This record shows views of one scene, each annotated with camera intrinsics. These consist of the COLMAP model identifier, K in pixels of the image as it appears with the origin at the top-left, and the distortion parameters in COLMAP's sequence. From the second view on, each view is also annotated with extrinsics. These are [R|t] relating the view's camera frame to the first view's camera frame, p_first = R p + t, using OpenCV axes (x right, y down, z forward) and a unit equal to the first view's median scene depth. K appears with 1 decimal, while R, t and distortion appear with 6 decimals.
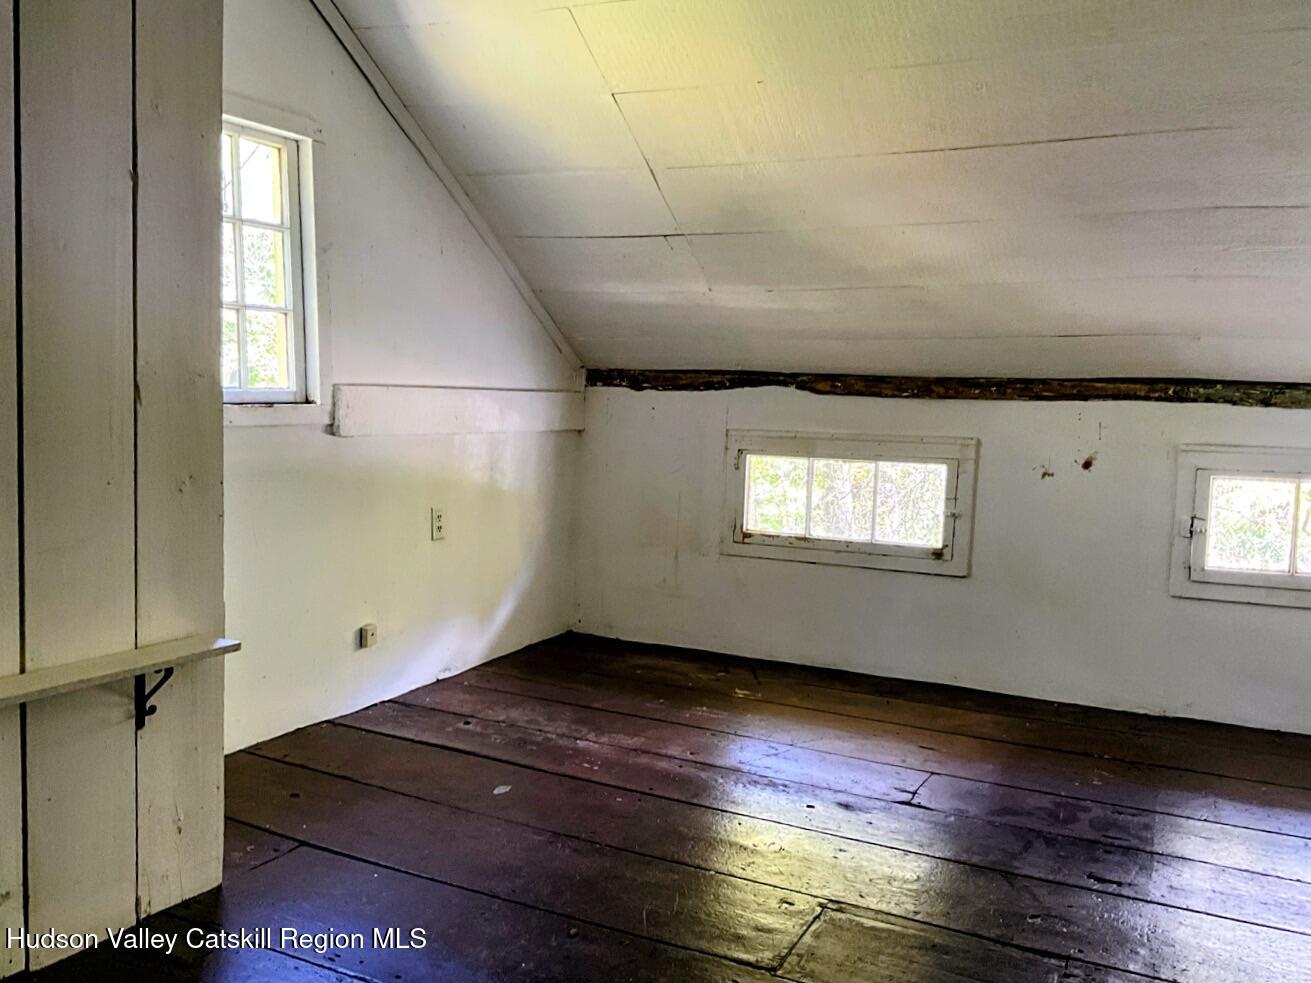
lens RADIAL K [[1119.7, 0, 655.8], [0, 1119.7, 495.7], [0, 0, 1]] dist [0.106979, -0.221698]
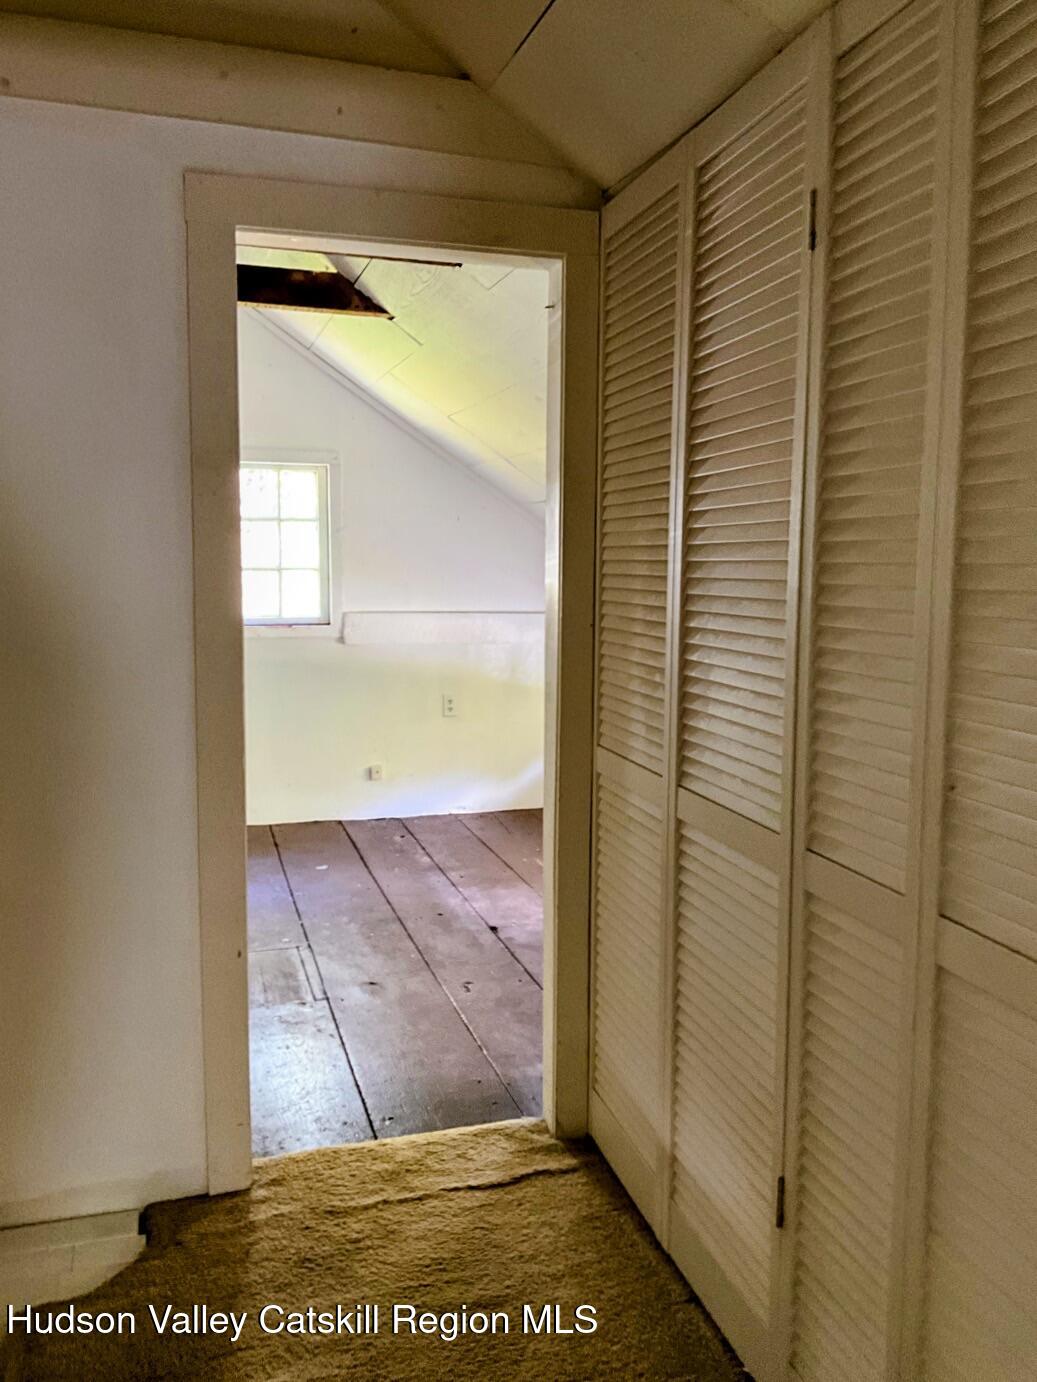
lens RADIAL K [[1120.1, 0, 520.5], [0, 1120.1, 685.3], [0, 0, 1]] dist [0.107002, -0.206746]
pose [[0.694891, 0.056372, -0.716902, 0.861013], [-0.057433, 0.998089, 0.022812, -0.037789], [0.716818, 0.025322, 0.696801, 0.051857]]
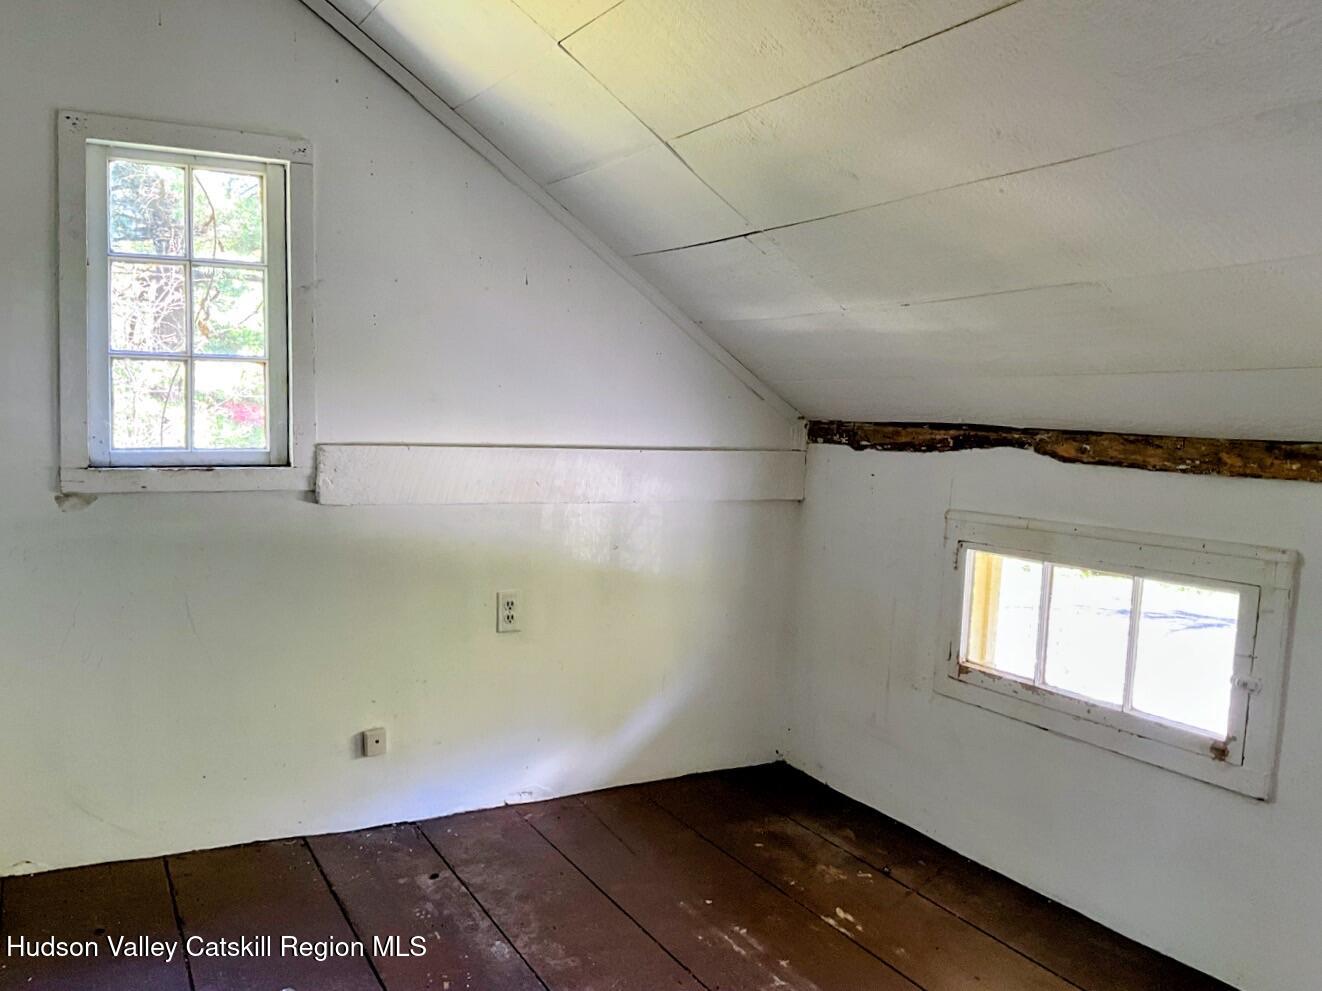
lens RADIAL K [[1129.1, 0, 661.3], [0, 1129.1, 499.7], [0, 0, 1]] dist [0.106979, -0.221698]
pose [[0.818279, 0.040926, -0.573363, 0.346370], [-0.059732, 0.998116, -0.014003, -0.049322], [0.571710, 0.045706, 0.819182, 0.366204]]
